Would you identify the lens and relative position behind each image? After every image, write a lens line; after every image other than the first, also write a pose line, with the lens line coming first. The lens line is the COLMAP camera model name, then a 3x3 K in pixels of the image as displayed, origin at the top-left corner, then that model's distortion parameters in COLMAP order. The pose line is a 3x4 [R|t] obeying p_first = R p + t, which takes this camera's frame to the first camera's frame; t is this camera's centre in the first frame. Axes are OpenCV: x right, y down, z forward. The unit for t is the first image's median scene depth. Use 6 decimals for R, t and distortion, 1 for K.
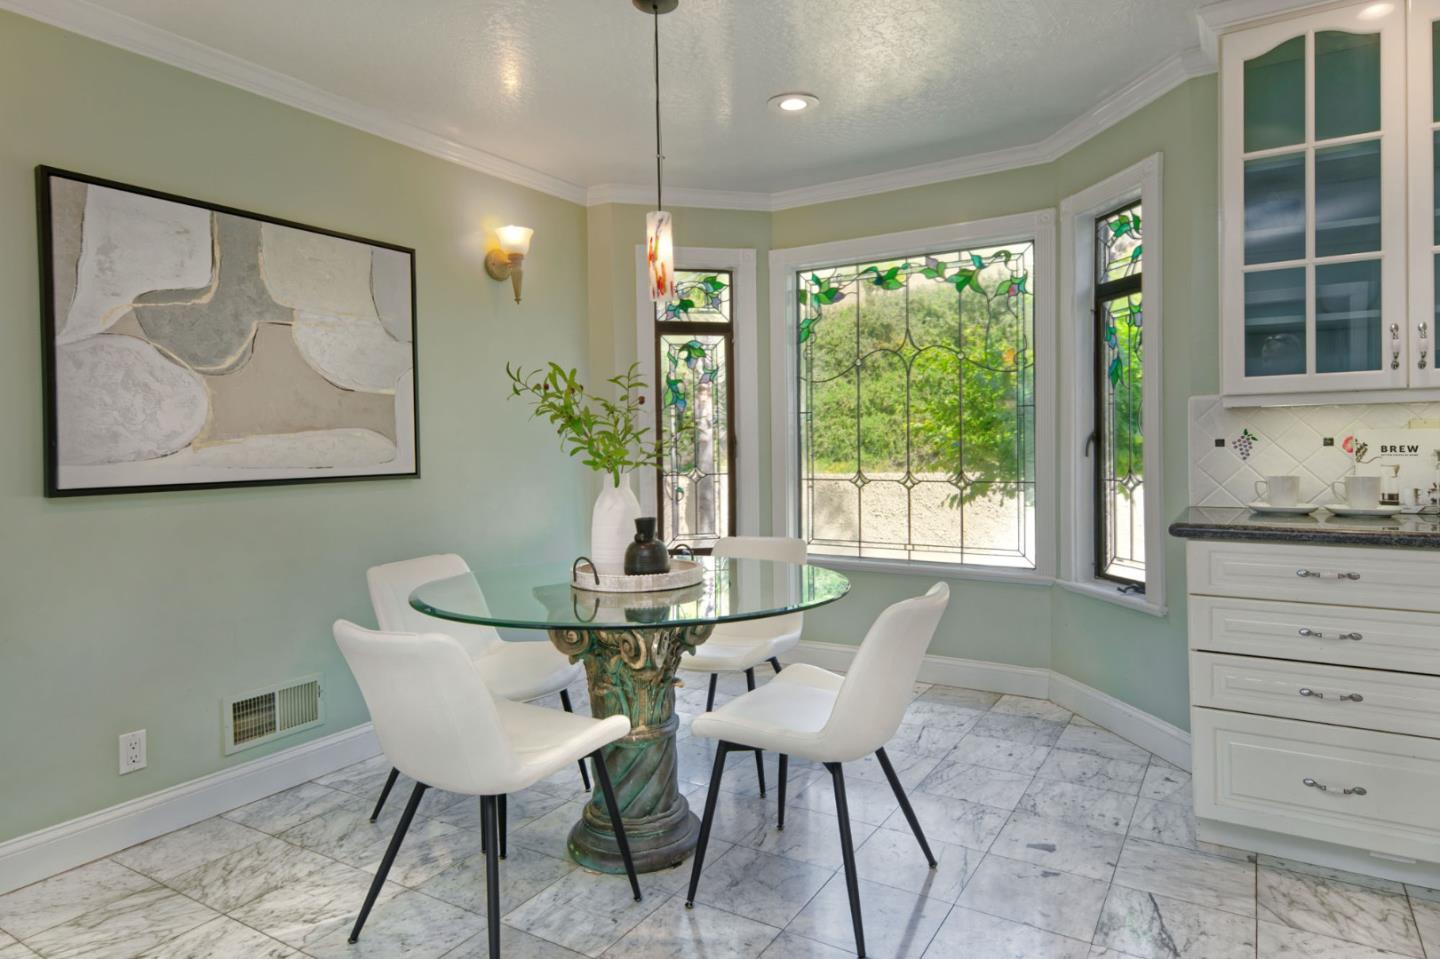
lens RADIAL K [[837.7, 0, 720.3], [0, 837.7, 457.8], [0, 0, 1]] dist [0.020285, 0.001940]
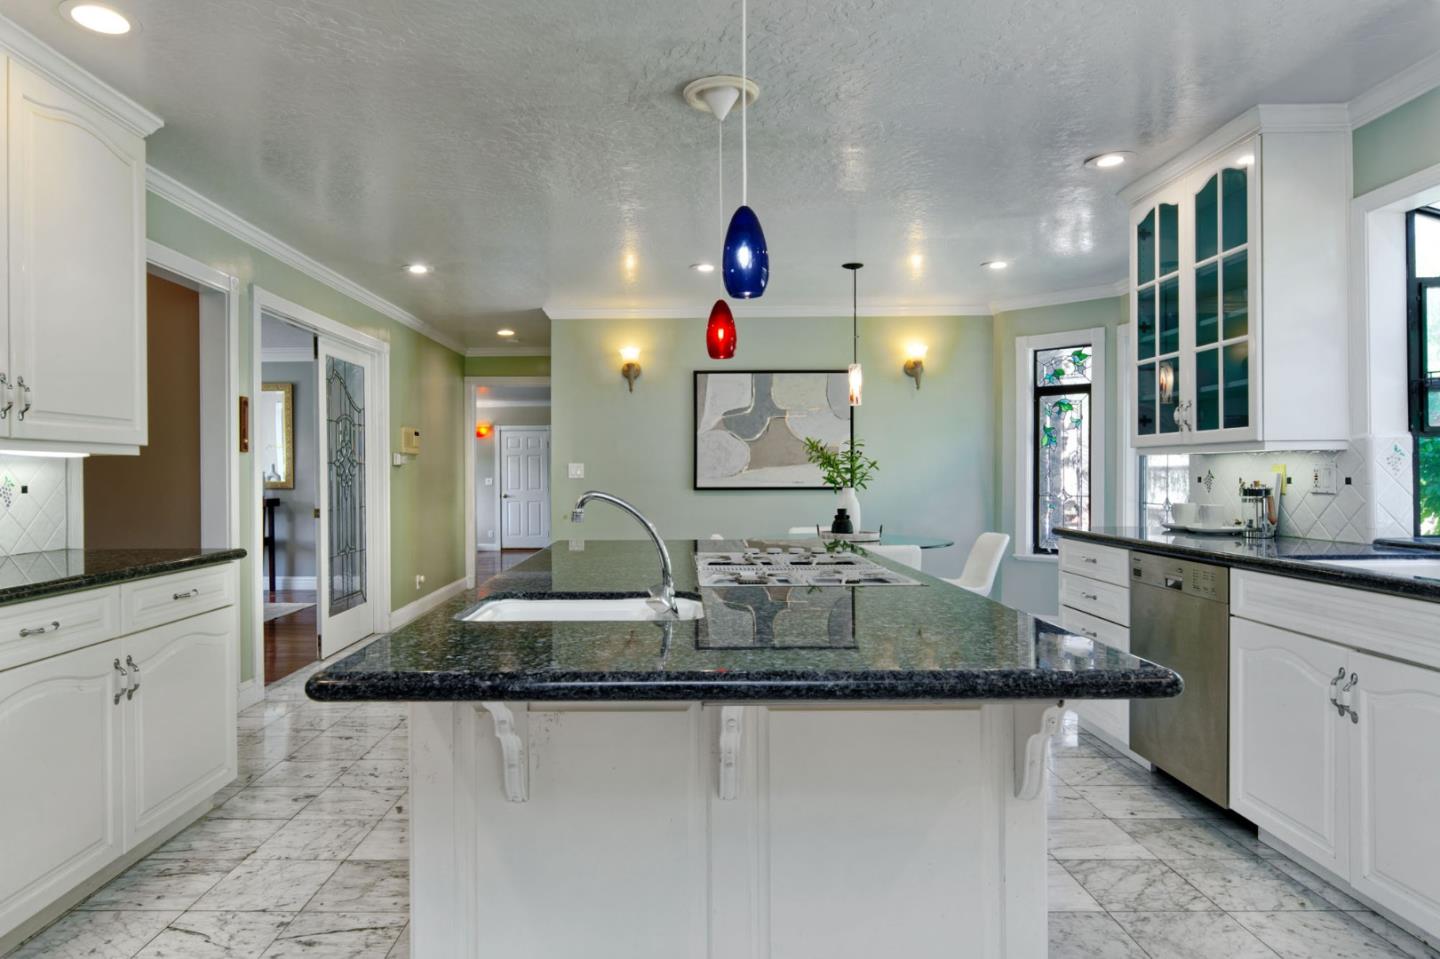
lens RADIAL K [[849.8, 0, 720.0], [0, 849.8, 479.5], [0, 0, 1]] dist [0.021640, -0.001170]
pose [[0.553524, 0.021698, -0.832551, 1.393664], [-0.019898, 0.999720, 0.012826, -0.021904], [0.832596, 0.009467, 0.553800, -0.421078]]
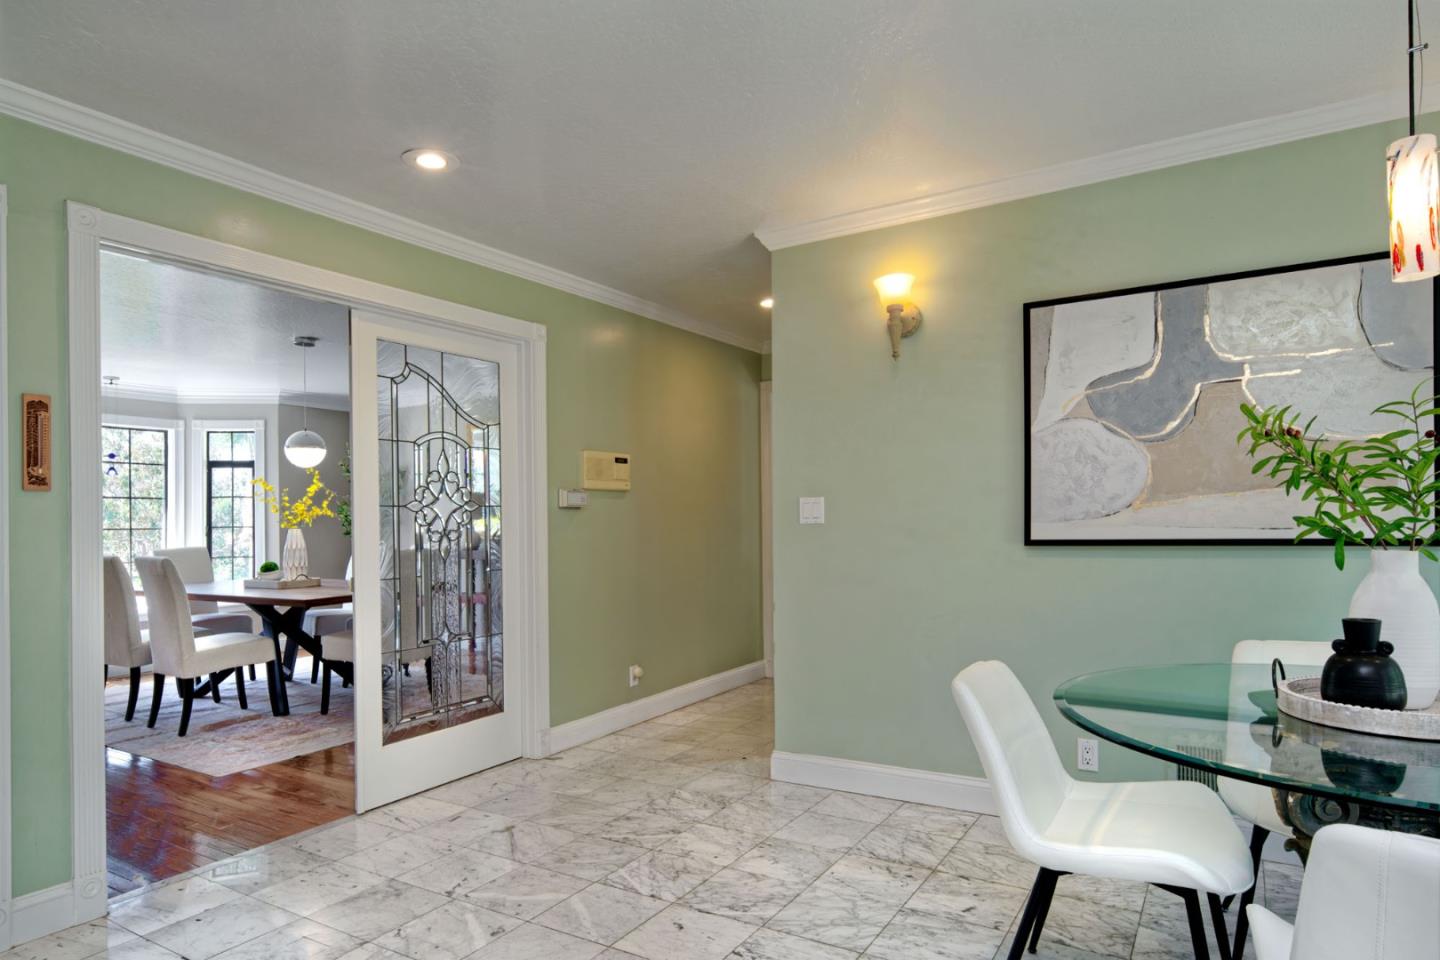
lens RADIAL K [[872.1, 0, 721.4], [0, 872.1, 521.8], [0, 0, 1]] dist [0.006427, 0.002516]
pose [[0.009934, 0.019578, -0.999759, 0.537913], [0.000350, 0.999808, 0.019583, -0.016951], [0.999951, -0.000544, 0.009926, 0.435605]]
